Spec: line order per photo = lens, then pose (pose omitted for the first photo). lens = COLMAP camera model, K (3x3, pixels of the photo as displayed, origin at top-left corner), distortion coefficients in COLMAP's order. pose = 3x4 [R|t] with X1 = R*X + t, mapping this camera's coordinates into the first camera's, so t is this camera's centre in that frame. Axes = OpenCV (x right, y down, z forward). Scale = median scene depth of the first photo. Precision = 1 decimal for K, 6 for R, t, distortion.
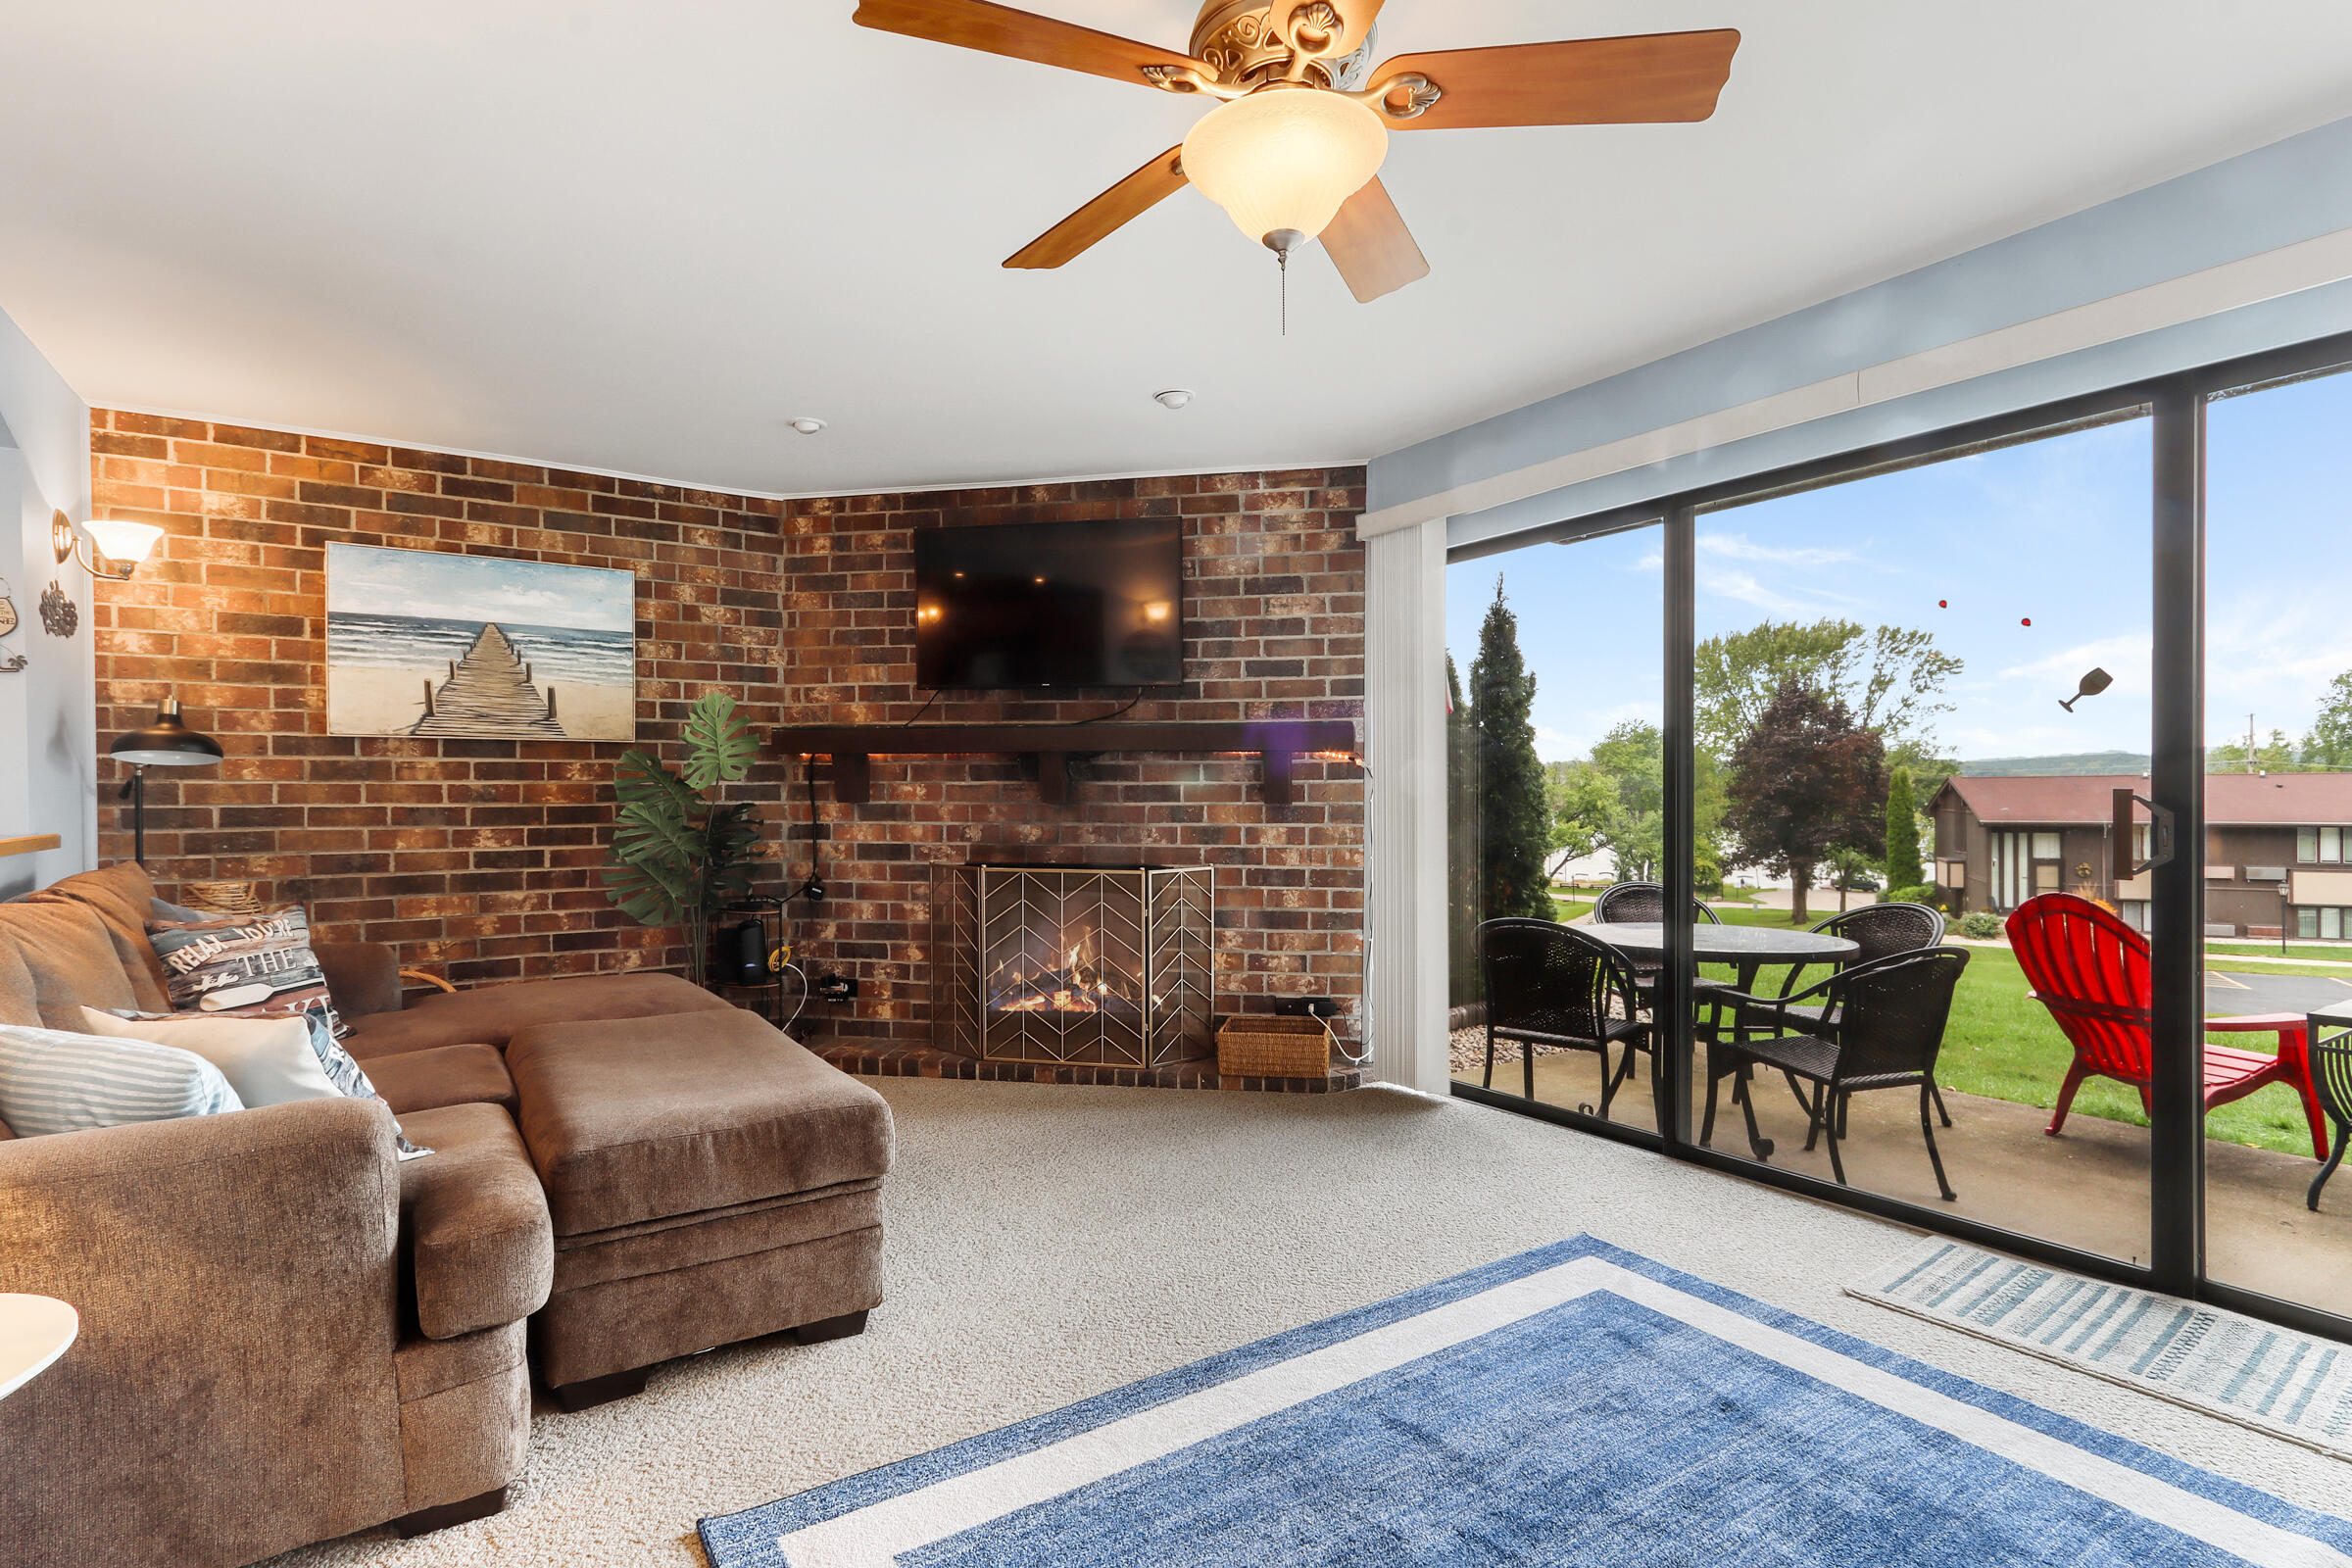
lens RADIAL K [[1126.2, 0, 1159.8], [0, 1126.2, 798.6], [0, 0, 1]] dist [0.002794, 0.000519]
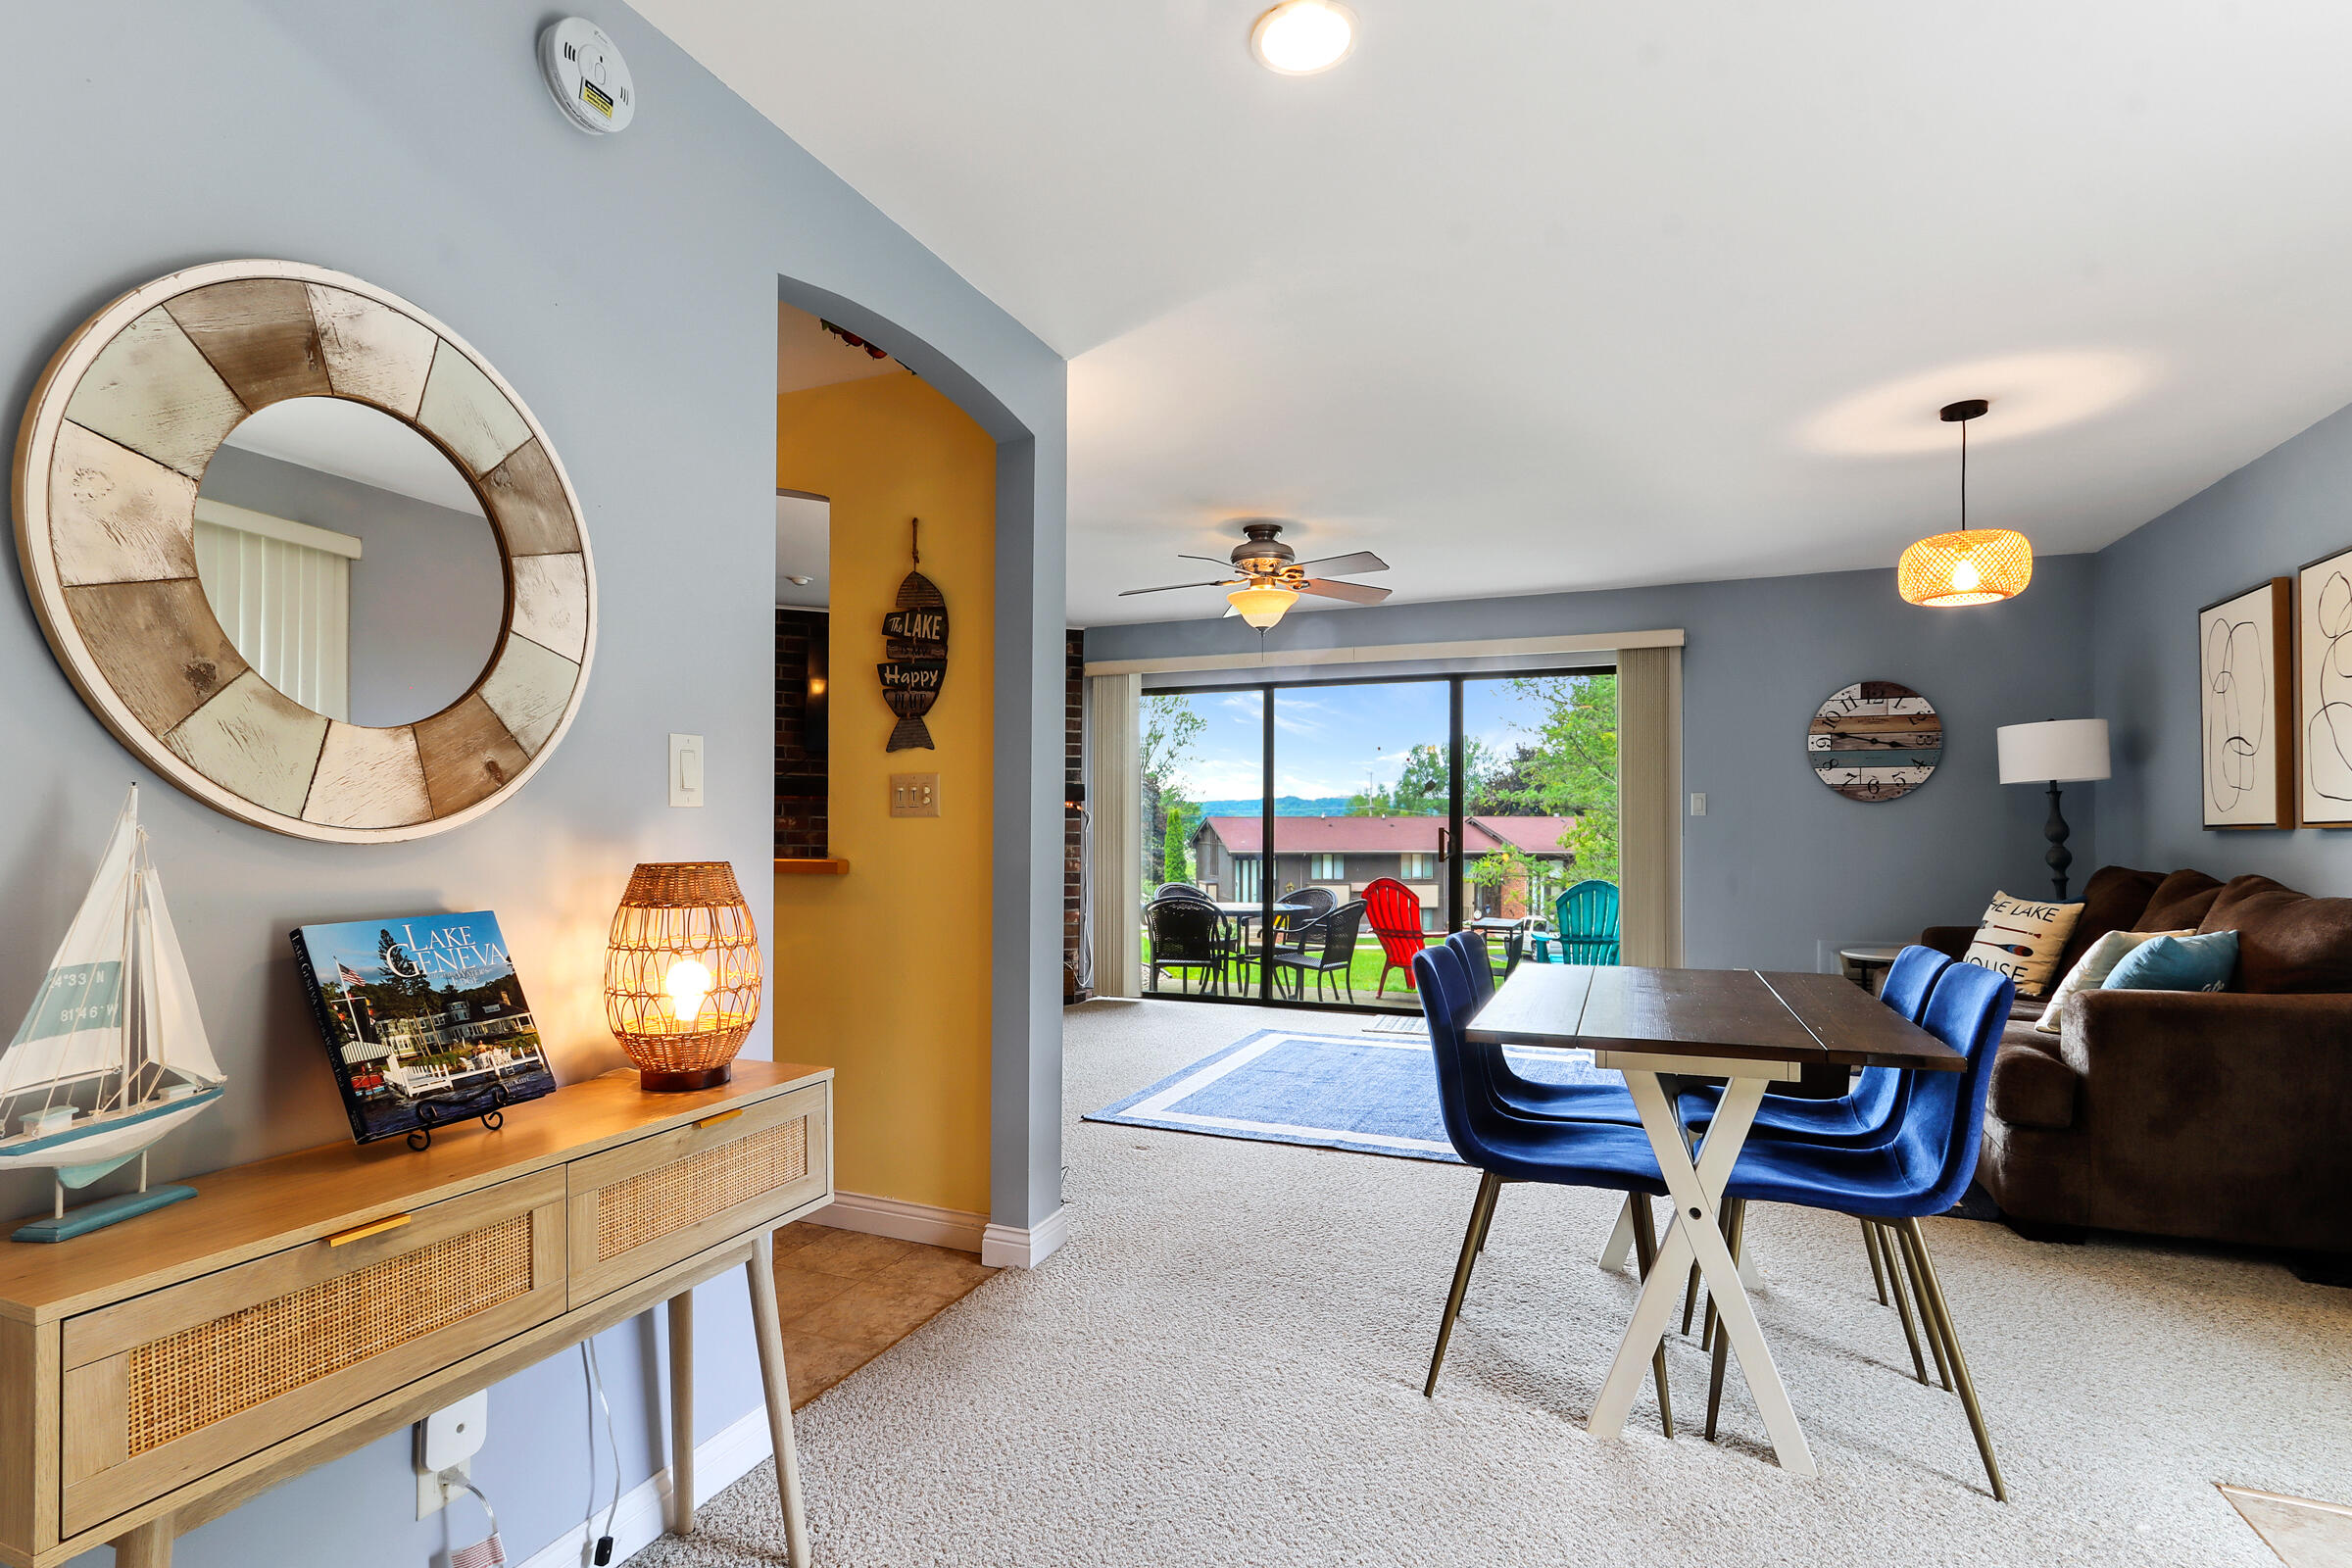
lens RADIAL K [[1126.2, 0, 1194.8], [0, 1126.2, 829.0], [0, 0, 1]] dist [0.002794, 0.000519]
pose [[0.820867, 0.007083, 0.571076, -0.738105], [-0.006033, 0.999975, -0.003730, 0.004226], [-0.571088, -0.000383, 0.820889, -0.542957]]
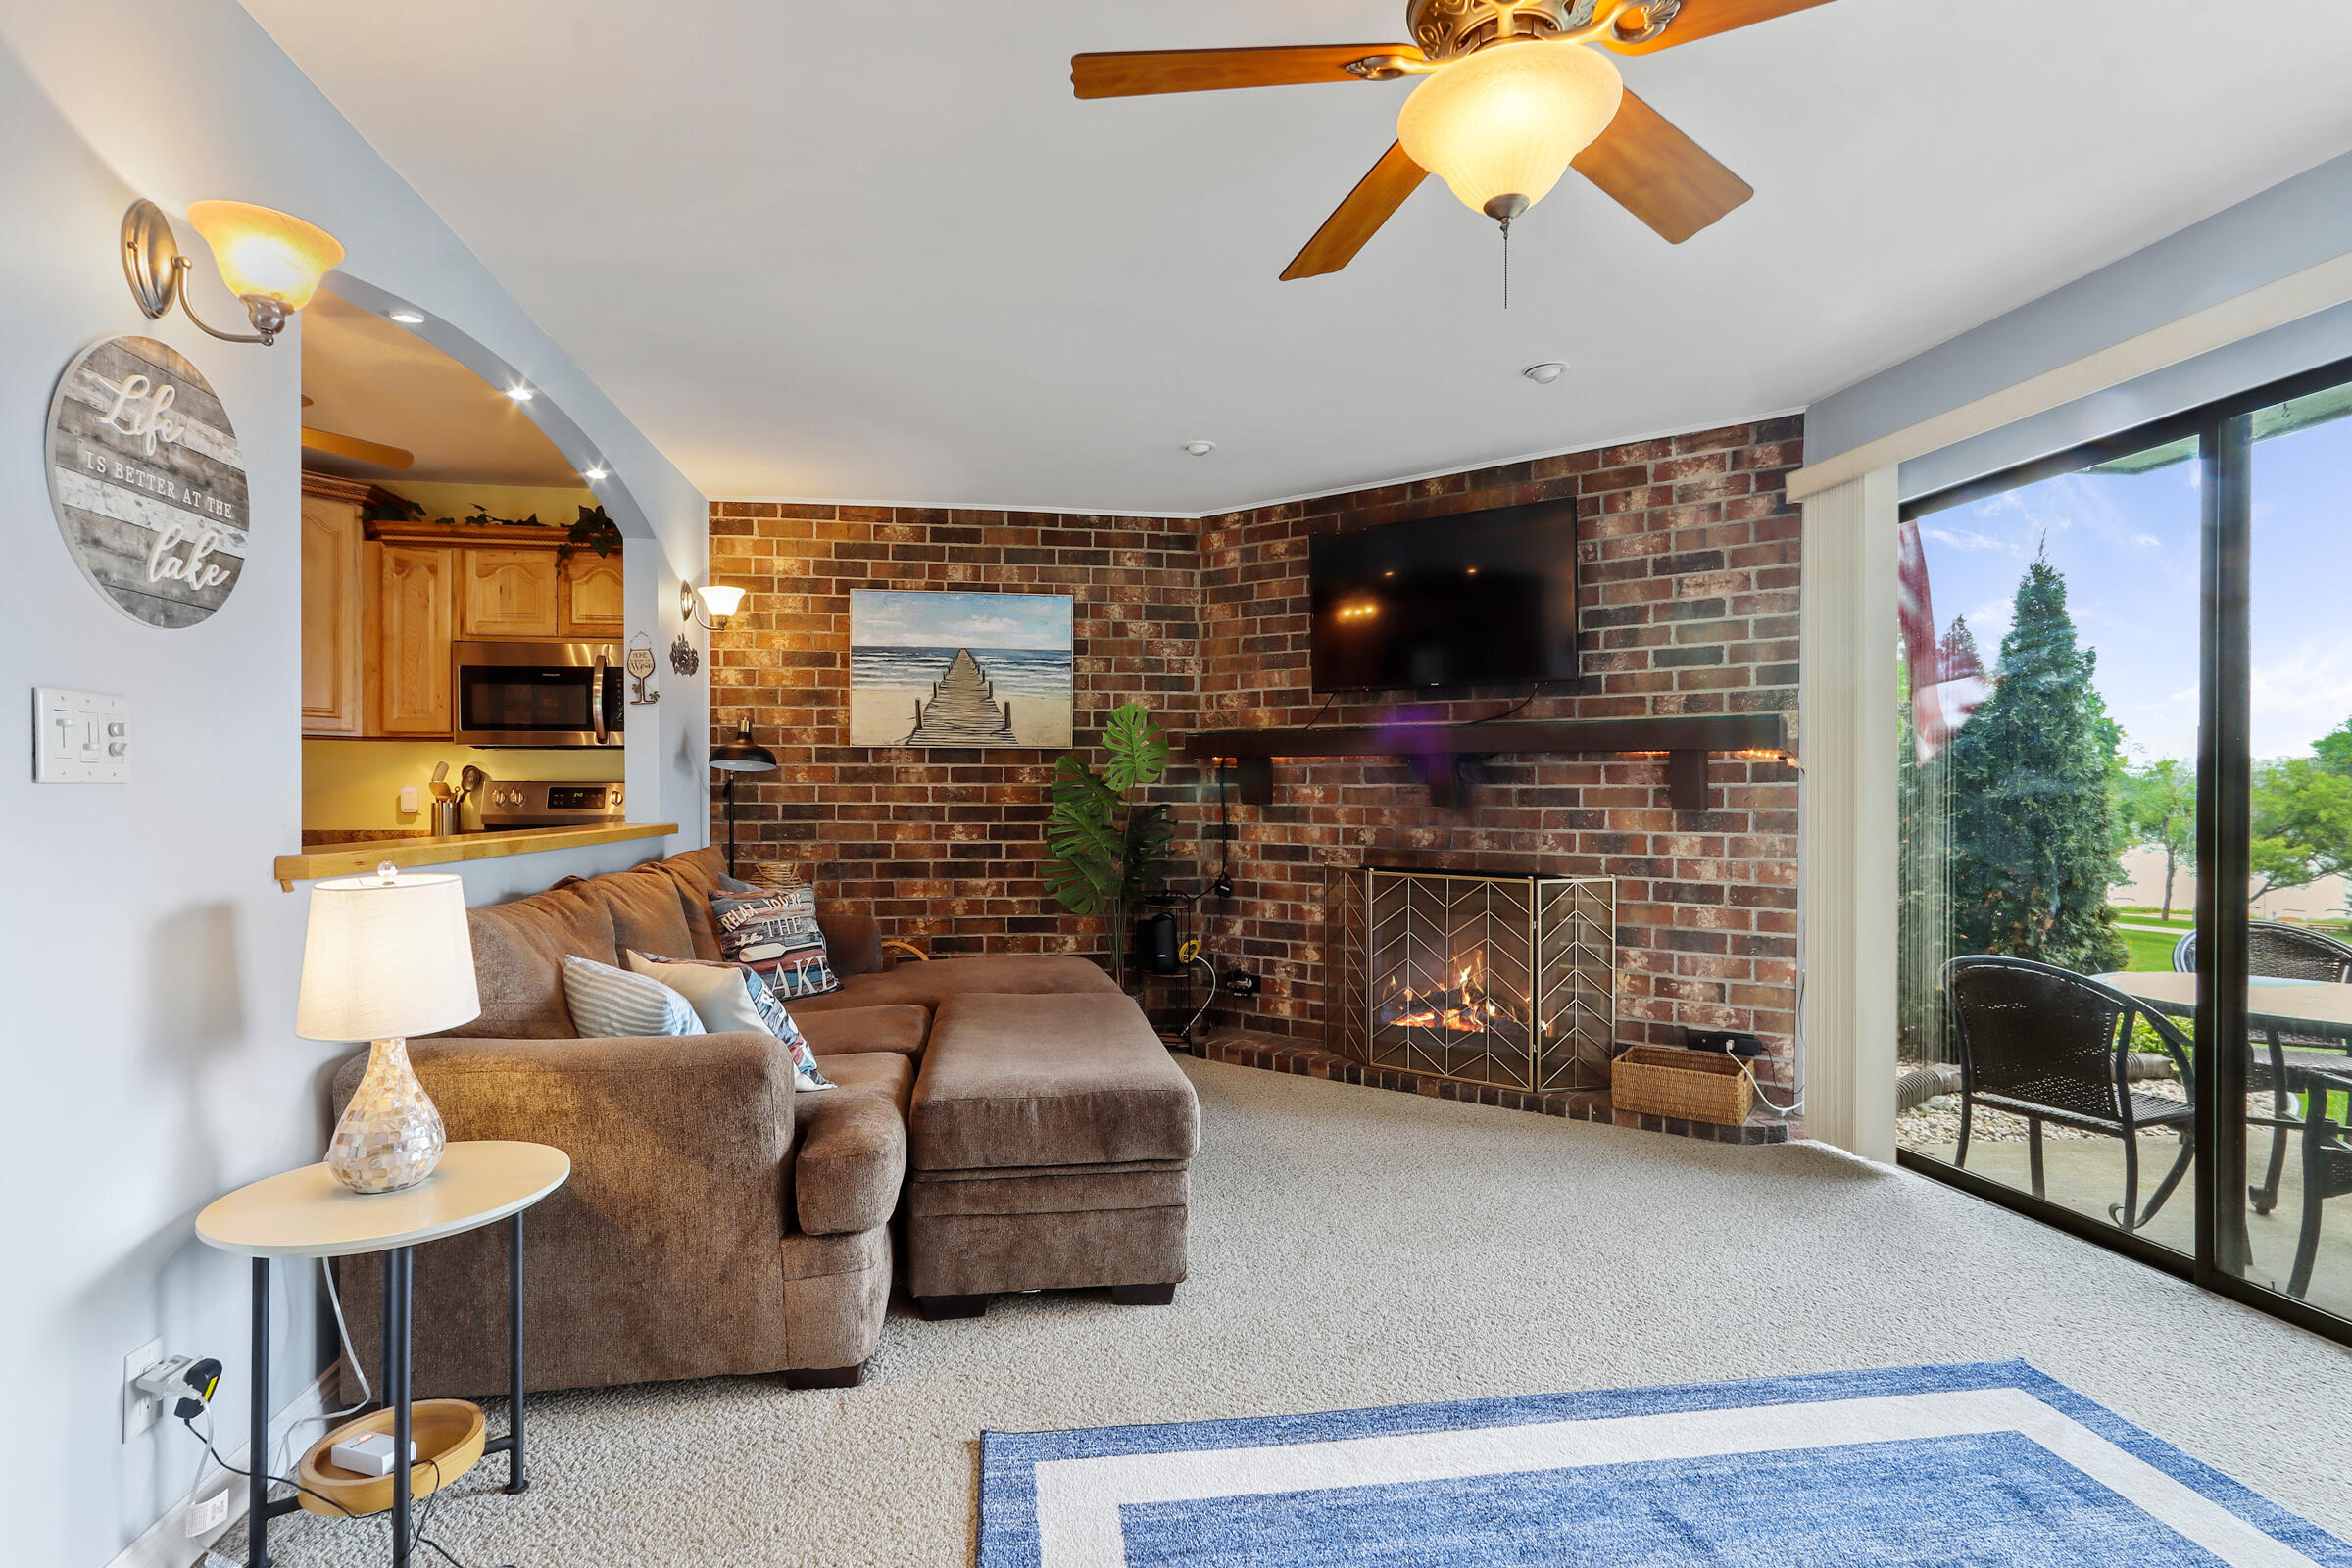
lens RADIAL K [[1126.2, 0, 1102.7], [0, 1126.2, 796.3], [0, 0, 1]] dist [0.002794, 0.000519]
pose [[0.903947, 0.005516, -0.427610, 0.044779], [-0.006974, 0.999974, -0.001843, -0.000764], [0.427588, 0.004648, 0.903962, 0.003468]]
